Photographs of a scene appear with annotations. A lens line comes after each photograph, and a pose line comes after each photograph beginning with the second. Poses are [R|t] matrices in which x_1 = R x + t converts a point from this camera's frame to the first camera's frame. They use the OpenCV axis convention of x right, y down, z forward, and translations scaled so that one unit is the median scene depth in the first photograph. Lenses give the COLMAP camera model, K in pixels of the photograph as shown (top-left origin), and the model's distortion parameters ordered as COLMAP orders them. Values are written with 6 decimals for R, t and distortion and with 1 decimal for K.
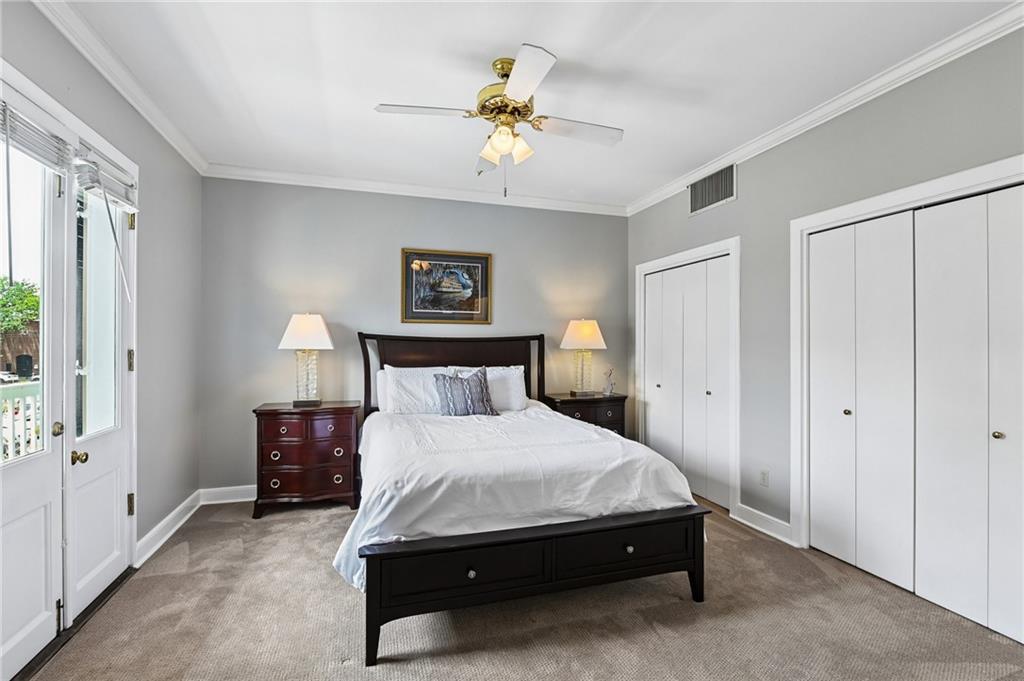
lens RADIAL K [[473.9, 0, 511.8], [0, 473.9, 342.5], [0, 0, 1]] dist [-0.001243, -0.000031]
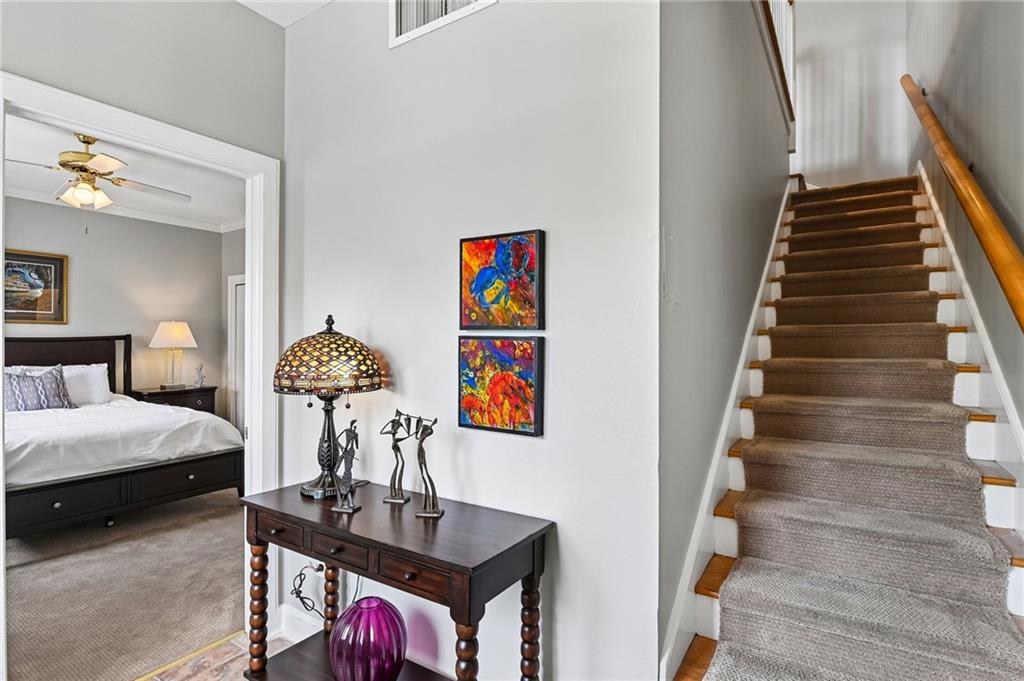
lens RADIAL K [[517.9, 0, 511.8], [0, 517.9, 340.5], [0, 0, 1]] dist [-0.003644, -0.000691]
pose [[0.777935, -0.000567, 0.628344, 0.002790], [0.000365, 1.000000, 0.000450, -0.004203], [-0.628345, -0.000121, 0.777935, -0.533975]]
